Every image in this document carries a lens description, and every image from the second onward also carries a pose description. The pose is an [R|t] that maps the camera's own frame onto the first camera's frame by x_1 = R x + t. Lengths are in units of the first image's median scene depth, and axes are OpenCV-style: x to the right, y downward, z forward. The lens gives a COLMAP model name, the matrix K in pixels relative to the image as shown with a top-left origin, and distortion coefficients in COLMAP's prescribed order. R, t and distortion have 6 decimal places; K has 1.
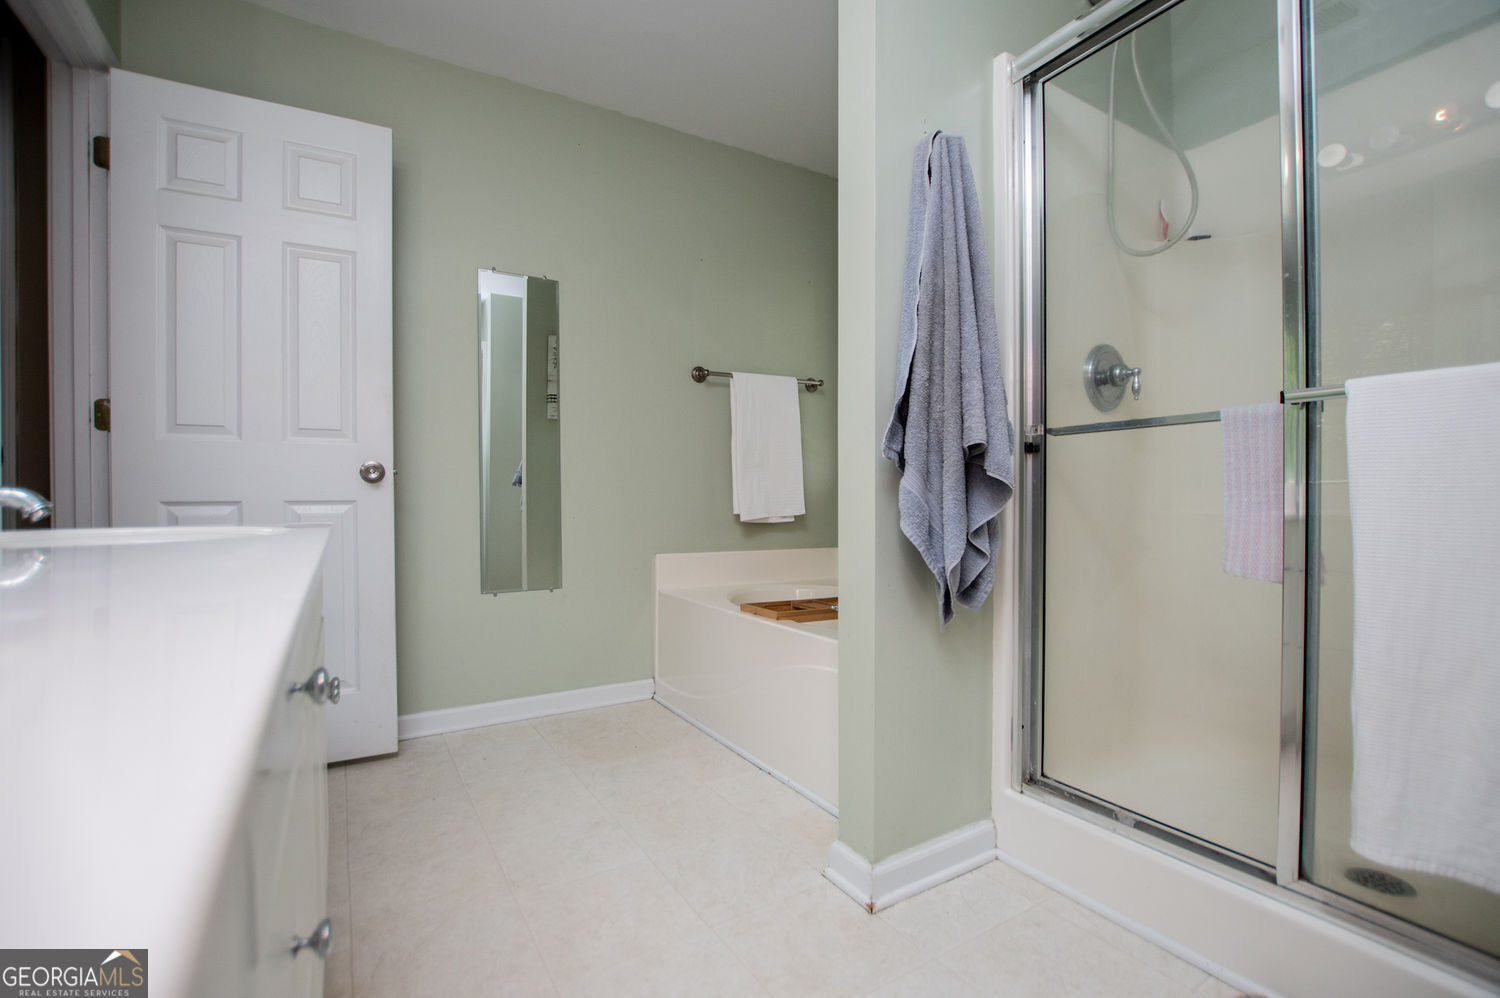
lens RADIAL K [[674.0, 0, 758.4], [0, 674.0, 502.6], [0, 0, 1]] dist [-0.017899, 0.000310]
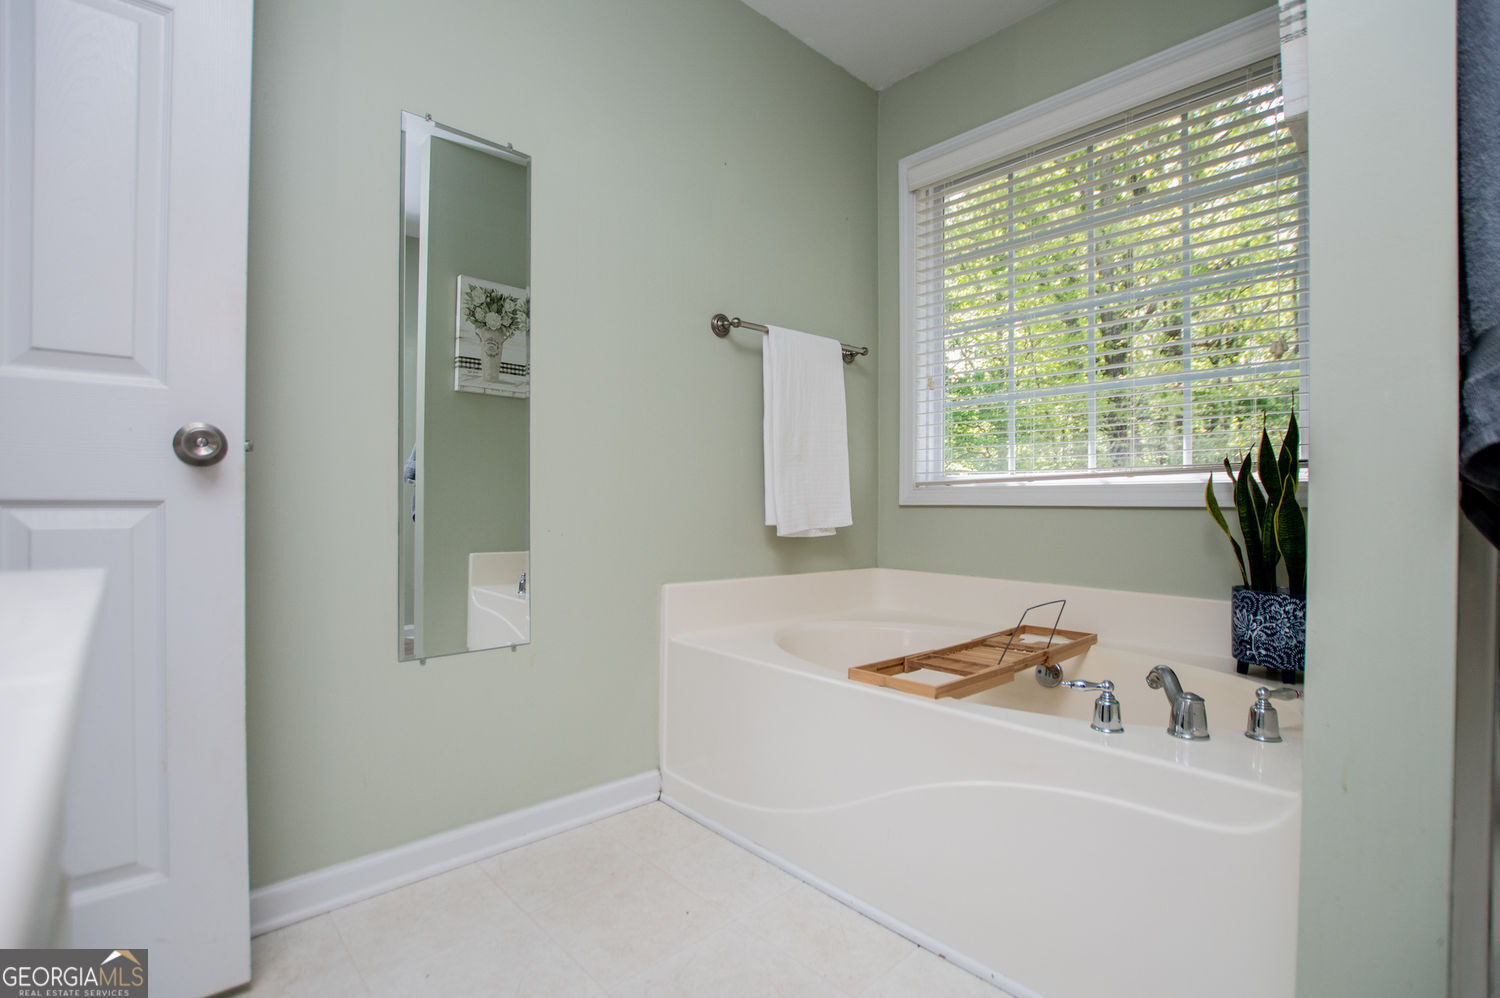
lens RADIAL K [[673.6, 0, 750.7], [0, 673.6, 506.9], [0, 0, 1]] dist [-0.027609, 0.000085]
pose [[0.981661, 0.006946, 0.190507, -0.237711], [-0.006252, 0.999971, -0.004246, 0.000600], [-0.190531, 0.002977, 0.981677, 0.390296]]
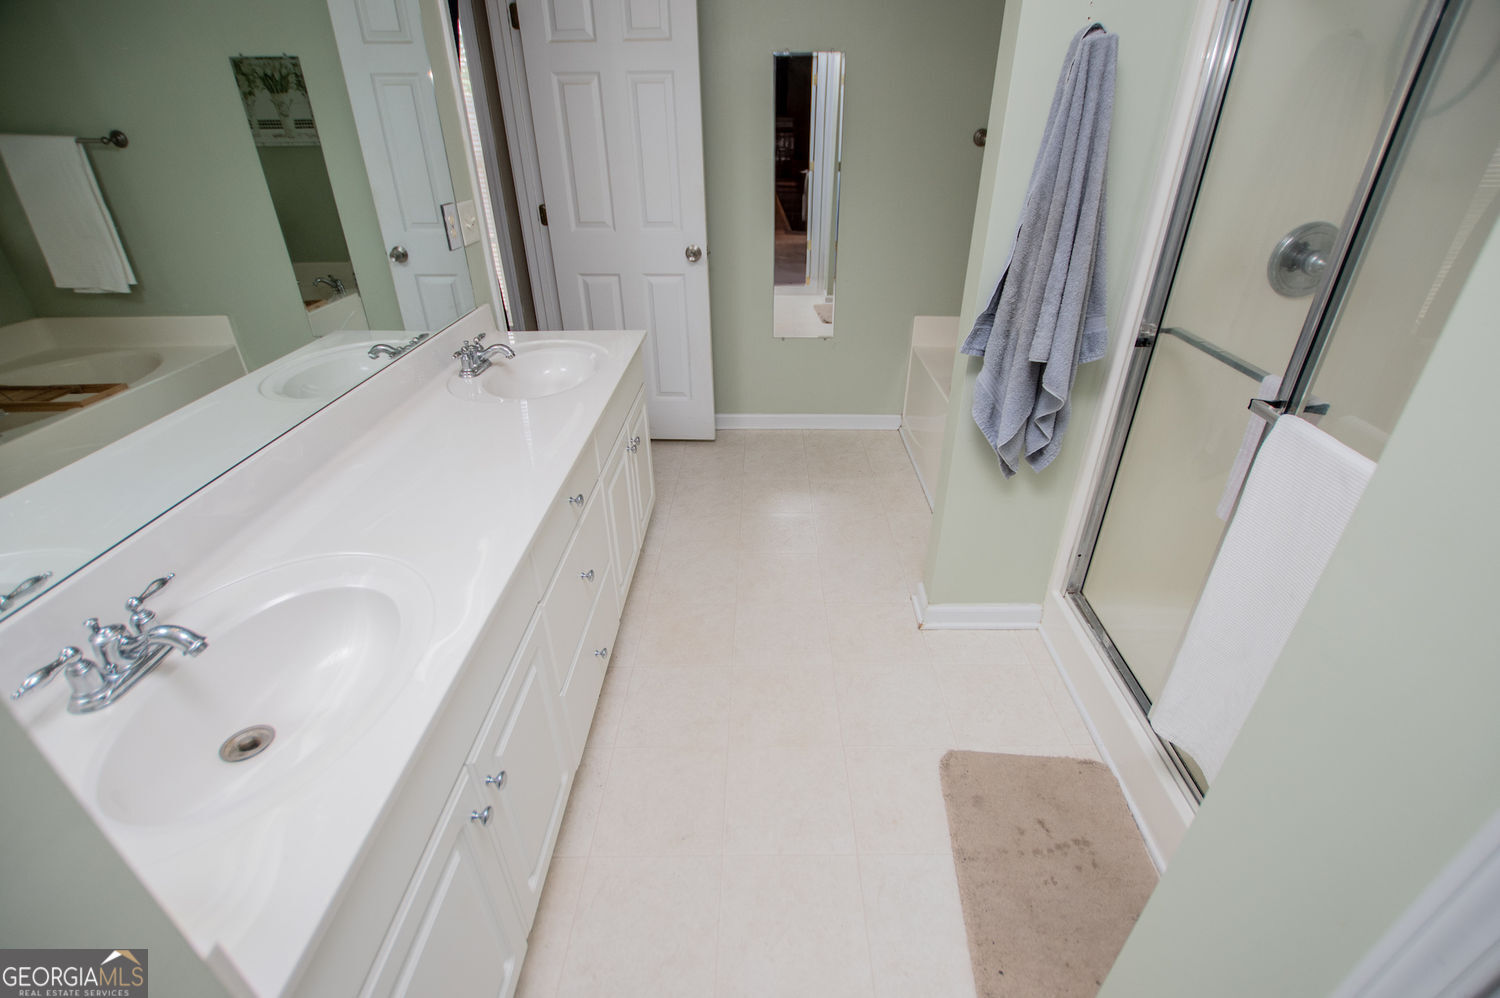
lens RADIAL K [[662.7, 0, 750.0], [0, 662.7, 499.0], [0, 0, 1]] dist [0.000933, 0.000050]
pose [[0.846512, 0.259216, -0.464999, 0.271315], [-0.006348, 0.878305, 0.478058, -0.233976], [0.532332, -0.401730, 0.745141, -0.153970]]
